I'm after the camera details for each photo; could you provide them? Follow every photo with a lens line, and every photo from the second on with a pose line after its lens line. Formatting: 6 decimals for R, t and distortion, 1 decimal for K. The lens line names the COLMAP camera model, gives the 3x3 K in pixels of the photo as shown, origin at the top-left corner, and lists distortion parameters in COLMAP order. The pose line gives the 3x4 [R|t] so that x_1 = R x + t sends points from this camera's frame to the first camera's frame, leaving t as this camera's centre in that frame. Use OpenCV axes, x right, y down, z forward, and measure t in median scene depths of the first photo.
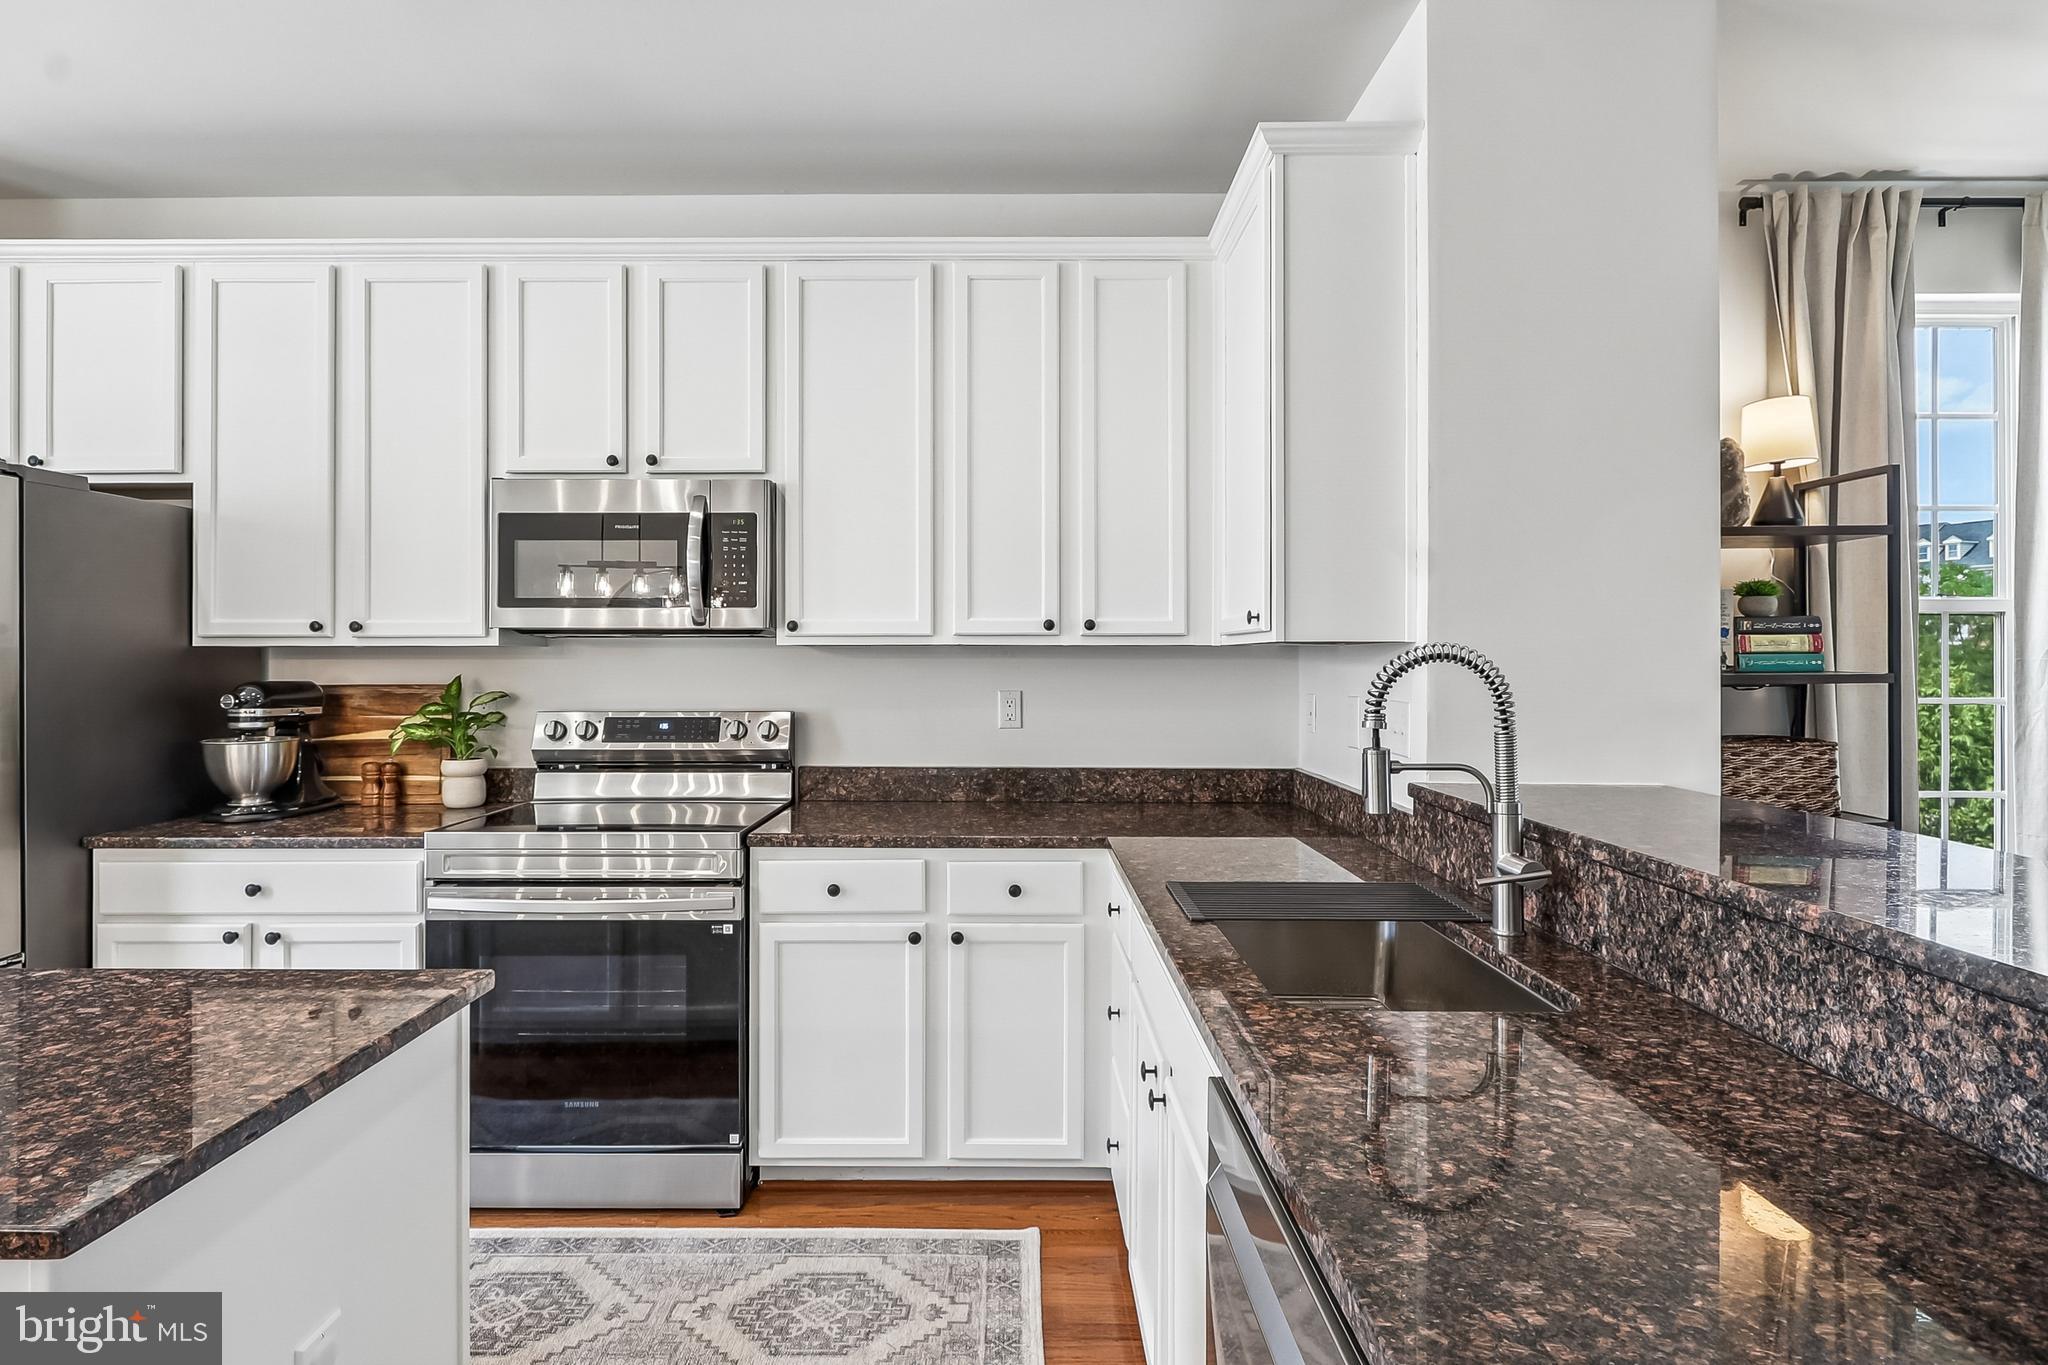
lens RADIAL K [[1086.6, 0, 1031.9], [0, 1086.6, 644.8], [0, 0, 1]] dist [-0.002708, -0.000953]
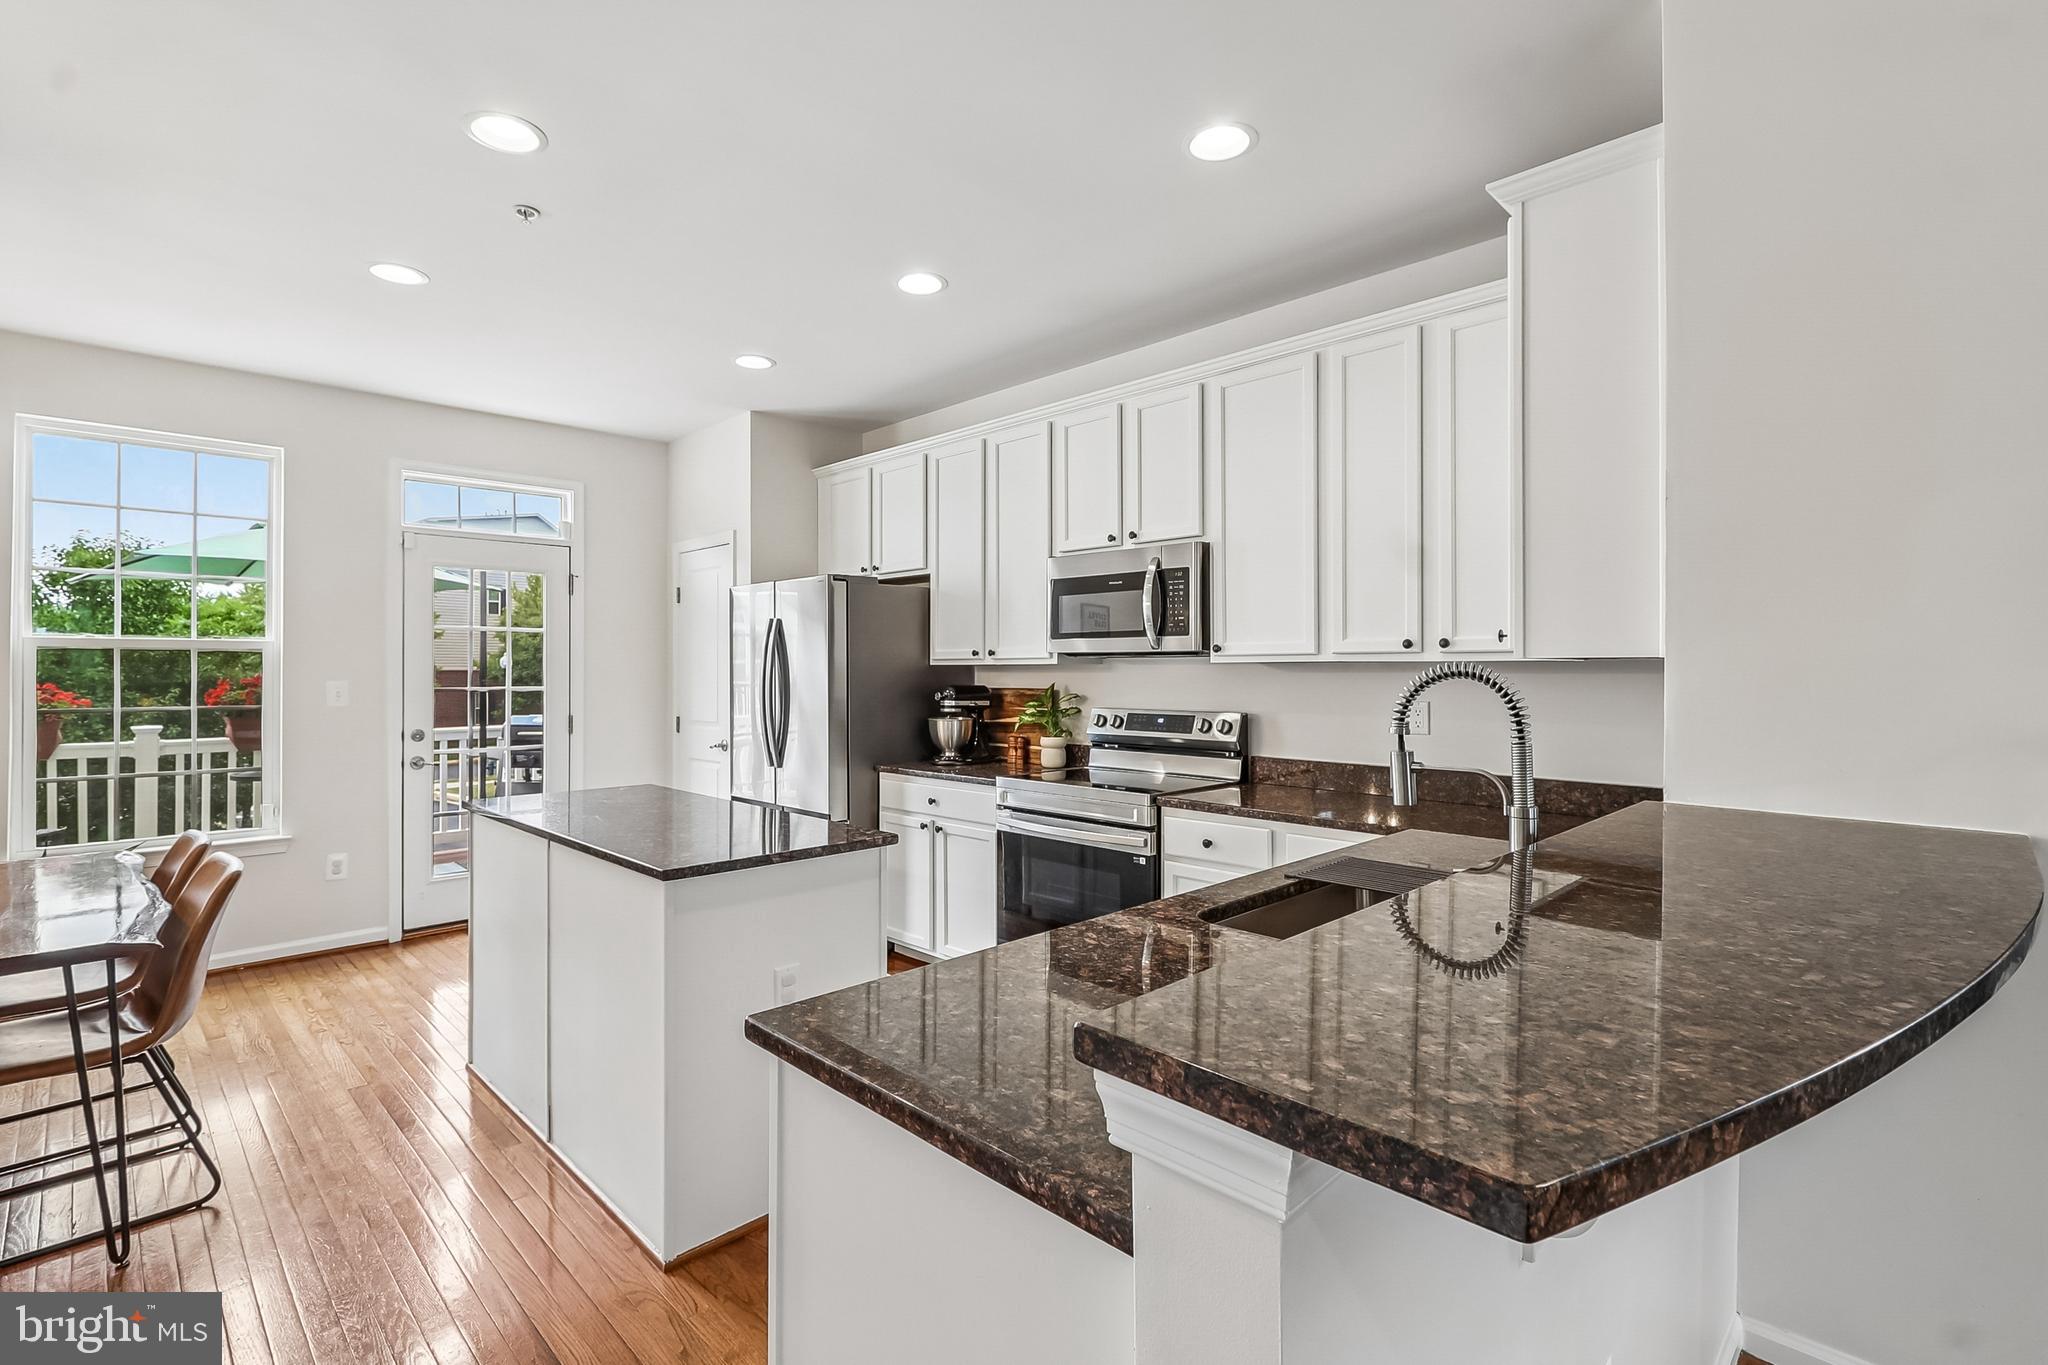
lens RADIAL K [[950.1, 0, 1012.1], [0, 950.1, 666.8], [0, 0, 1]] dist [0.004131, -0.001562]
pose [[0.704972, -0.001960, -0.709232, 0.430530], [0.005793, 0.999979, 0.002995, 0.000233], [0.709211, -0.006220, 0.704969, -0.006141]]
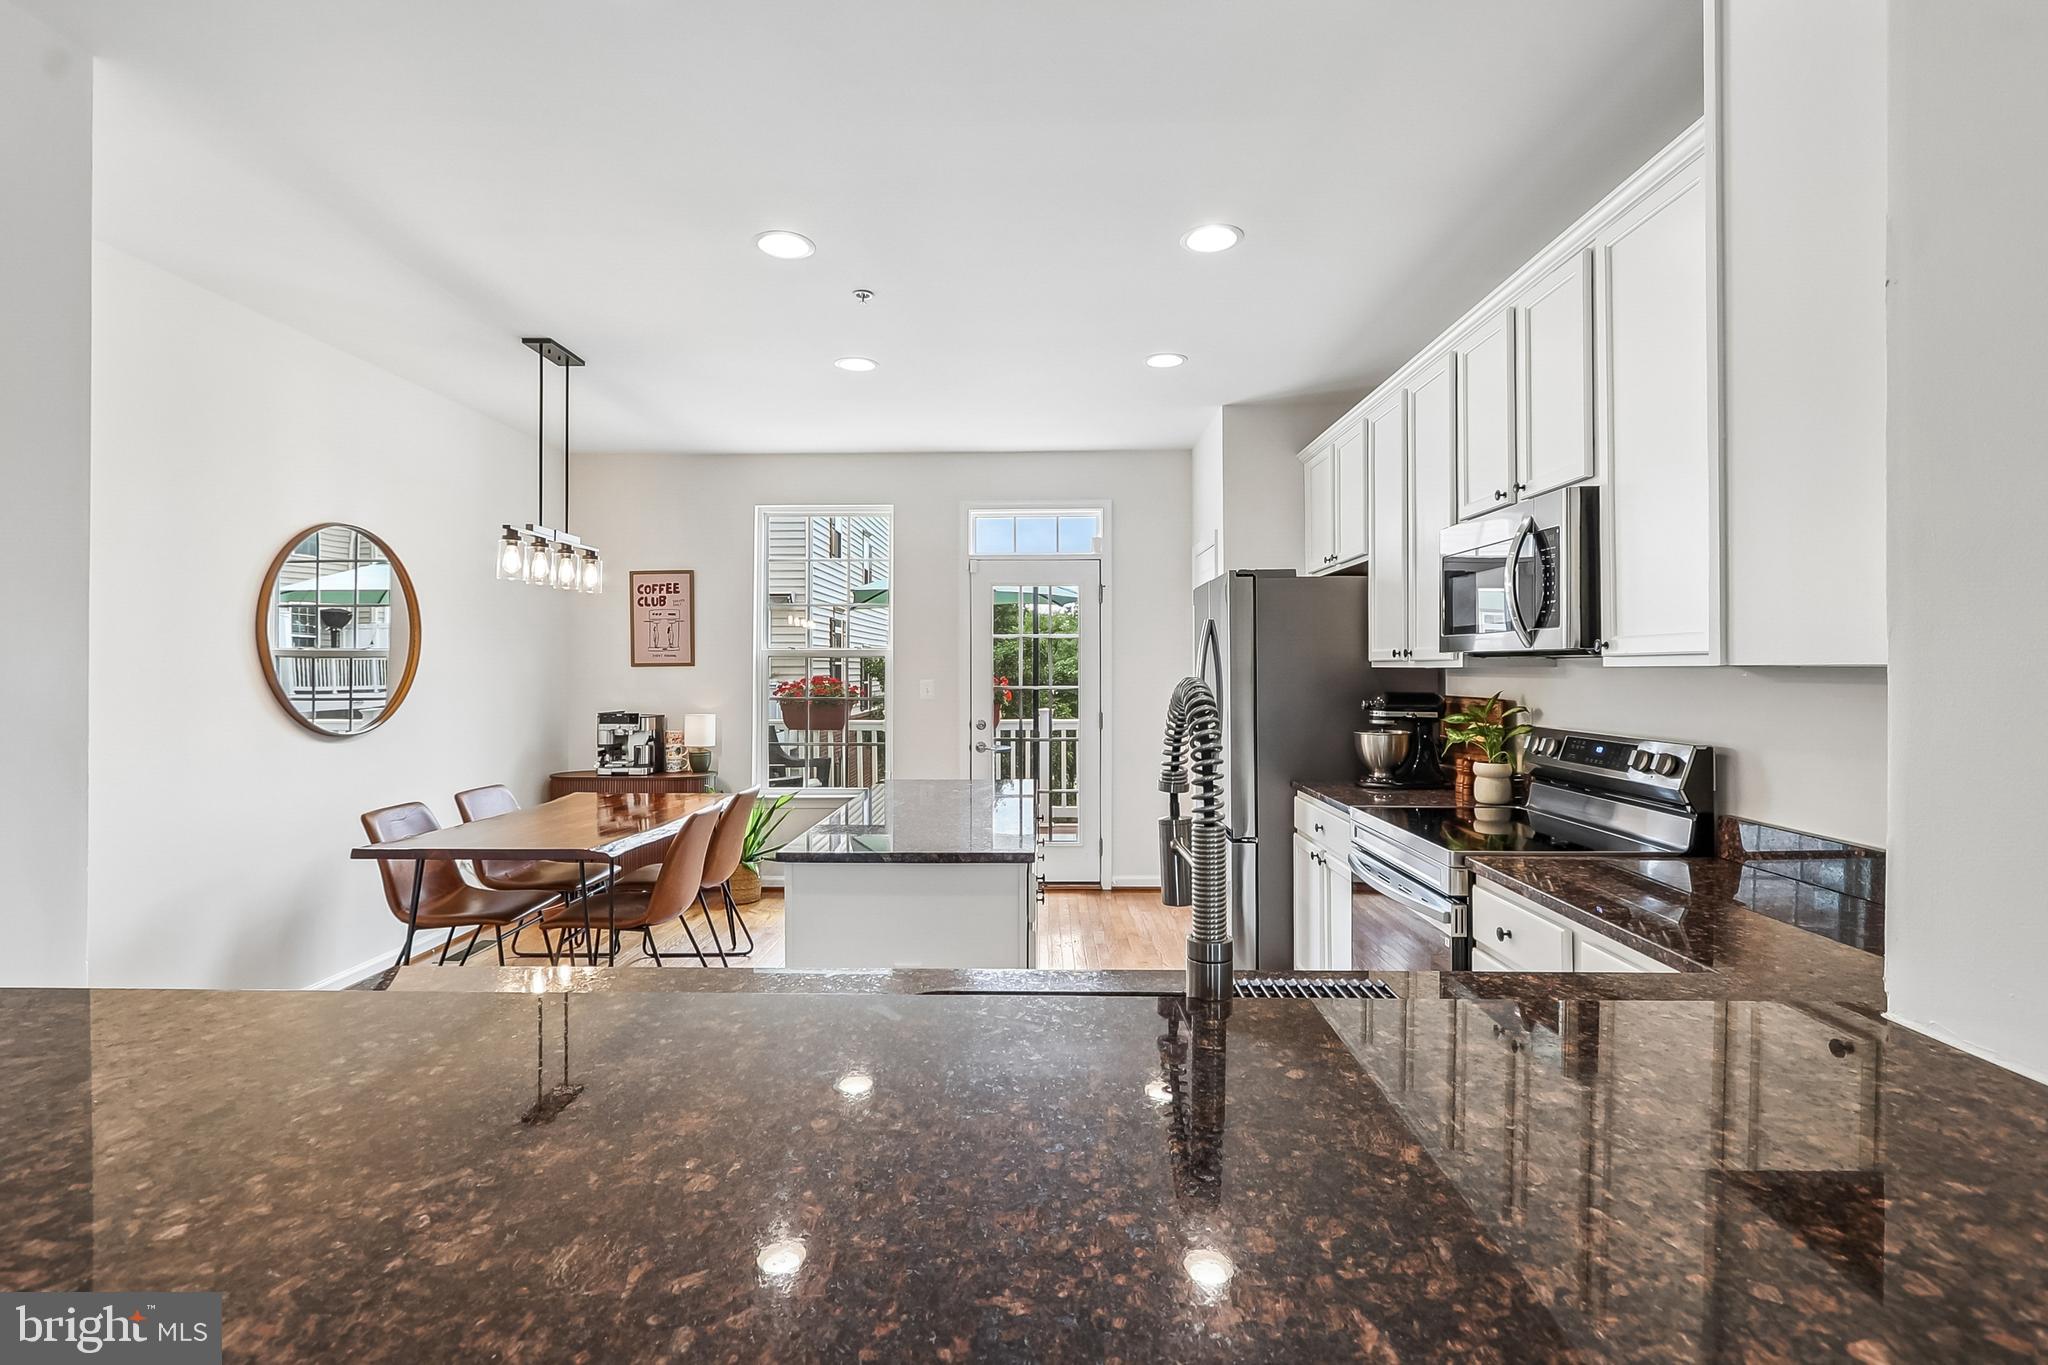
lens RADIAL K [[950.1, 0, 1029.2], [0, 950.1, 660.4], [0, 0, 1]] dist [0.004131, -0.001562]
pose [[-0.008298, -0.005984, -0.999948, 0.556014], [0.010021, 0.999931, -0.006067, -0.005230], [0.999915, -0.010071, -0.008237, 0.535550]]
